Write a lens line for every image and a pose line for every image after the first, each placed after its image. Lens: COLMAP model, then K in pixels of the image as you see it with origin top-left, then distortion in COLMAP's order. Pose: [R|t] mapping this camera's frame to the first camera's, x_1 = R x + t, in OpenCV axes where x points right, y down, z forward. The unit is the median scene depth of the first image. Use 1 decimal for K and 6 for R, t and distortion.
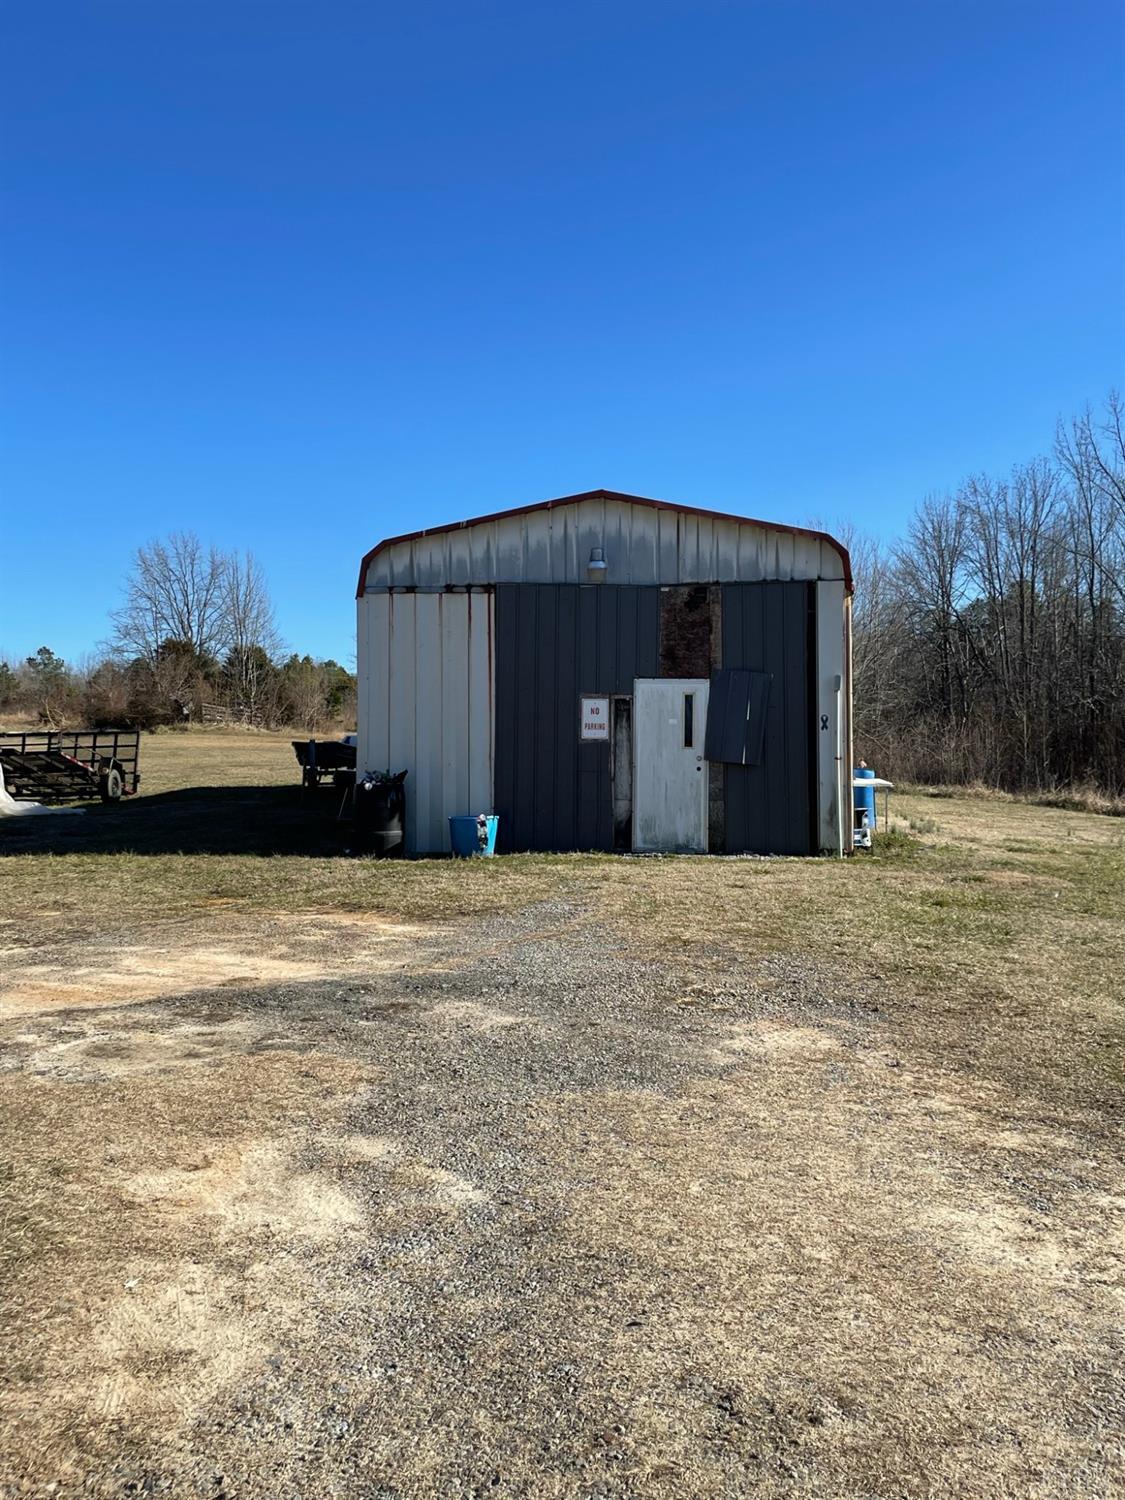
lens RADIAL K [[1311.3, 0, 561.9], [0, 1311.3, 750.7], [0, 0, 1]] dist [0.000315, 0.000030]
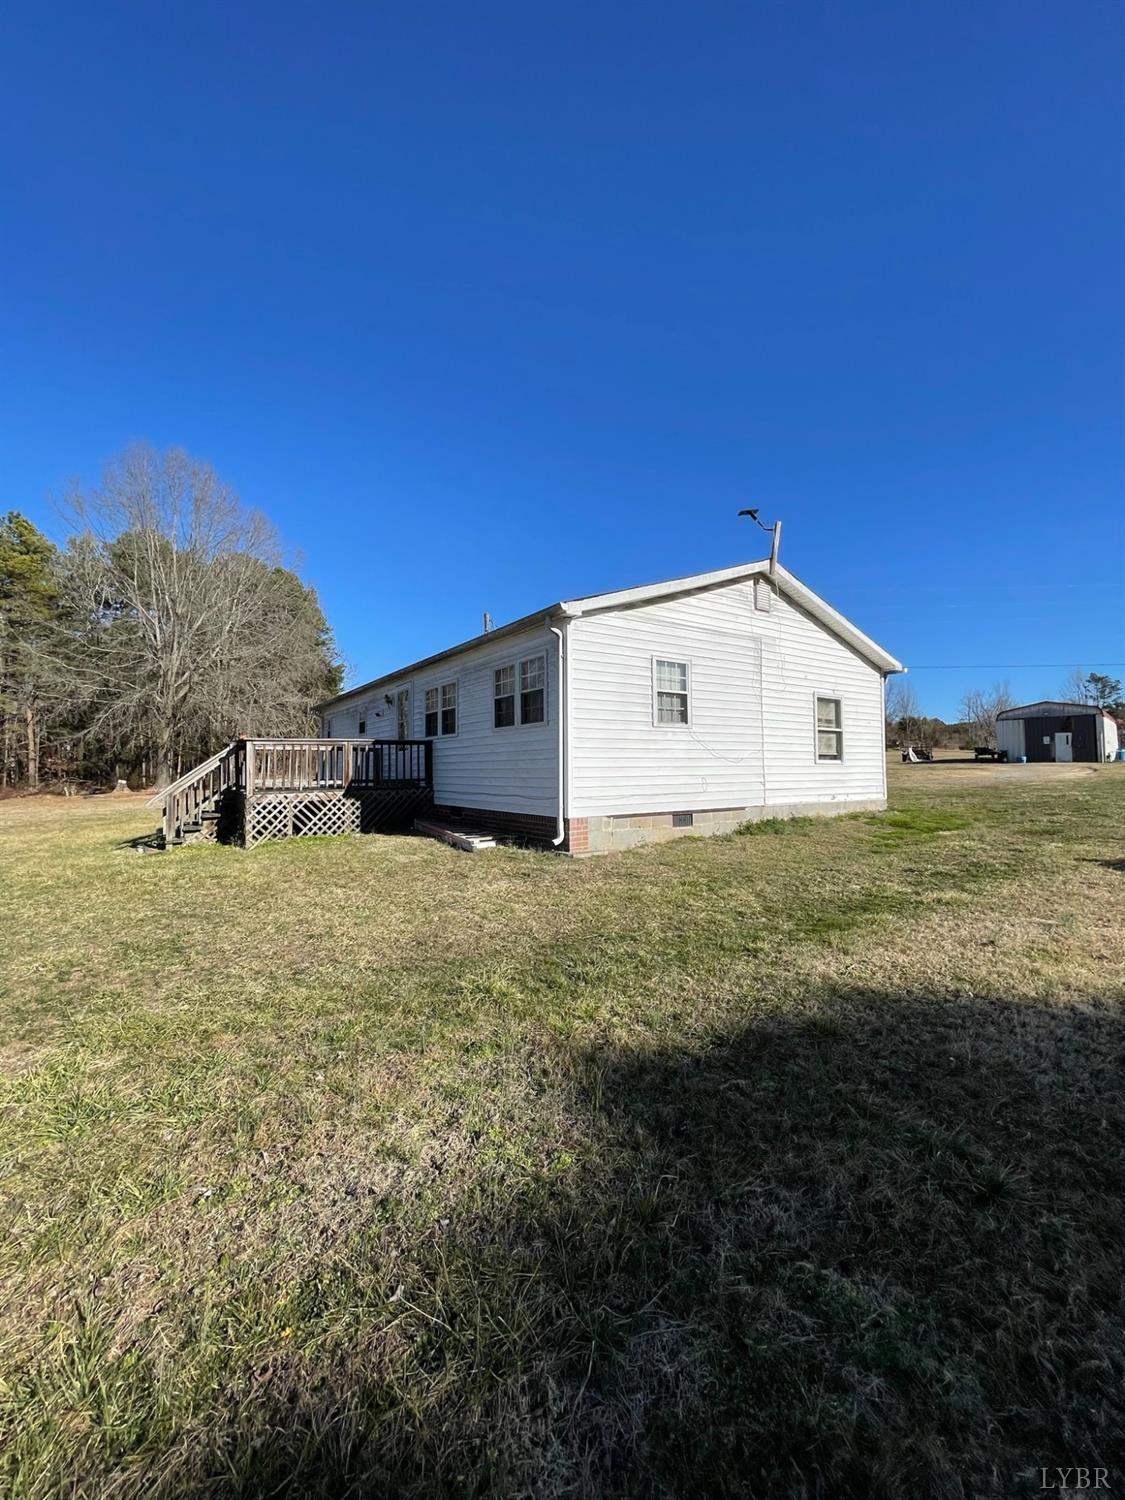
lens RADIAL K [[605.9, 0, 557.4], [0, 605.9, 740.0], [0, 0, 1]] dist [0.004778, -0.000656]
pose [[0.752836, -0.036770, -0.657181, 0.164924], [0.010862, 0.998996, -0.043452, 0.070584], [0.658119, 0.025574, 0.752480, -2.501819]]
